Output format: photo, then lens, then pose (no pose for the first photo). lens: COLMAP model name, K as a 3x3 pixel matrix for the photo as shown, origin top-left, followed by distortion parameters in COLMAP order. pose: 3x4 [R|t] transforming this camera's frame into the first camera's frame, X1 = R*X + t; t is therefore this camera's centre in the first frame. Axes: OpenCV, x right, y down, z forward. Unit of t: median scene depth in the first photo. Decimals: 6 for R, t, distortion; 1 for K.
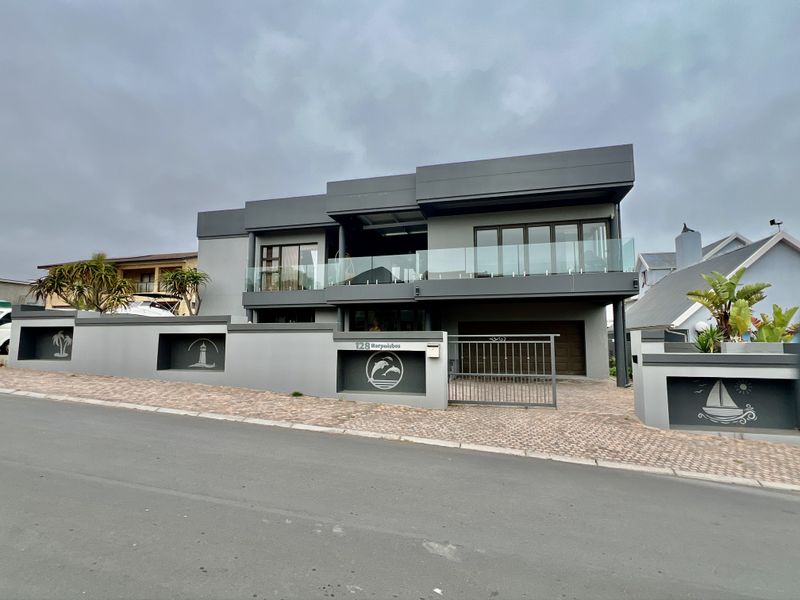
lens RADIAL K [[403.1, 0, 400.0], [0, 403.1, 300.0], [0, 0, 1]] dist [-0.007210, -0.000245]
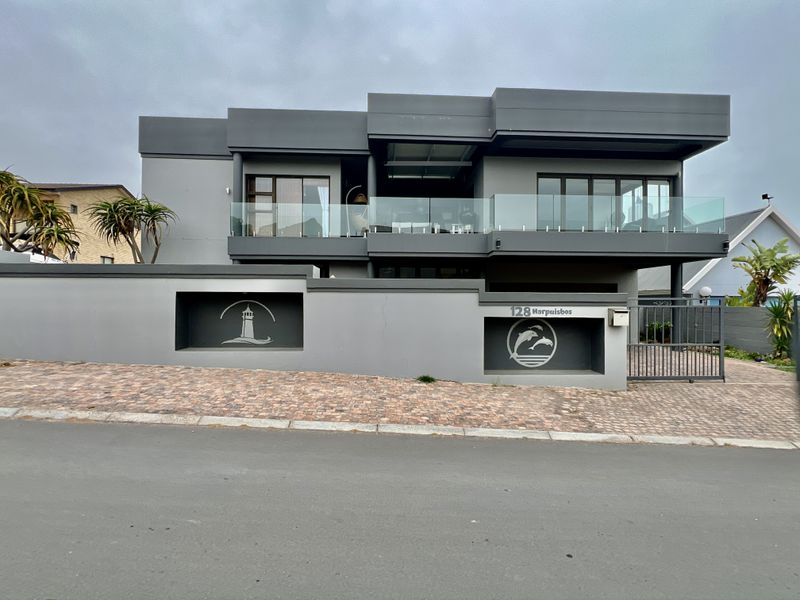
lens RADIAL K [[403.1, 0, 400.0], [0, 403.1, 300.0], [0, 0, 1]] dist [-0.007210, -0.000245]
pose [[0.956067, 0.005649, 0.293095, -0.403709], [-0.033636, 0.995325, 0.090535, 0.025026], [-0.291213, -0.096416, 0.951787, 0.275230]]
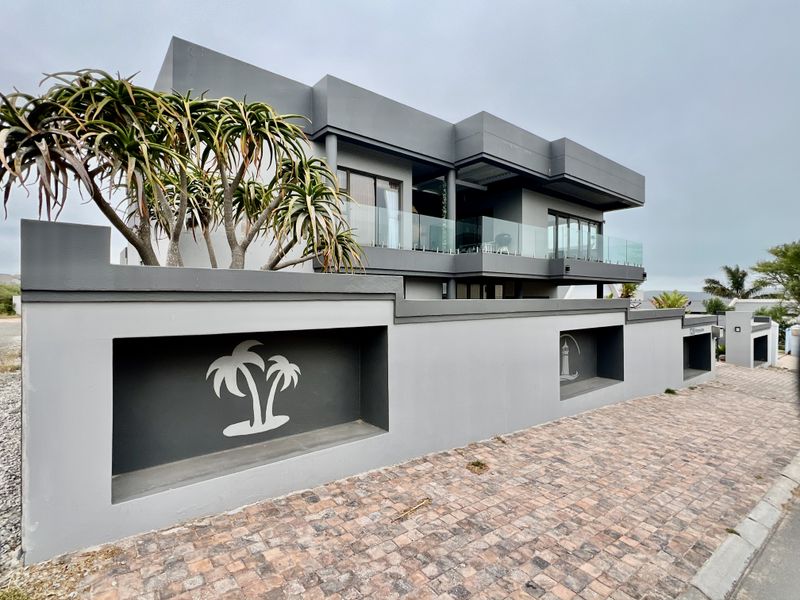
lens RADIAL K [[403.1, 0, 400.0], [0, 403.1, 300.0], [0, 0, 1]] dist [-0.007210, -0.000245]
pose [[0.594445, -0.003791, 0.804127, -1.027206], [-0.078362, 0.994956, 0.062619, 0.022986], [-0.800309, -0.100236, 0.591150, 0.769257]]
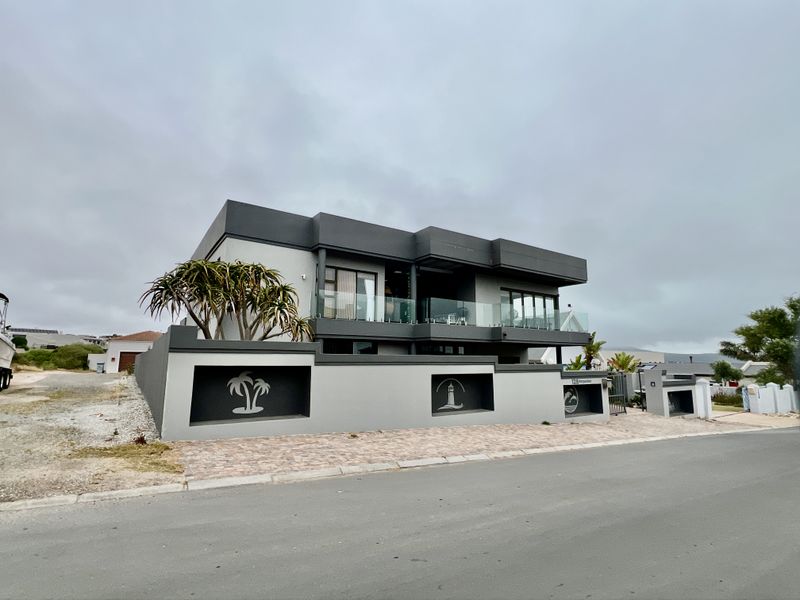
lens RADIAL K [[403.1, 0, 400.0], [0, 403.1, 300.0], [0, 0, 1]] dist [-0.007210, -0.000245]
pose [[0.663668, 0.114361, 0.739234, -1.190205], [-0.080428, 0.993425, -0.081479, -0.003060], [-0.743691, -0.005380, 0.668502, 0.404050]]
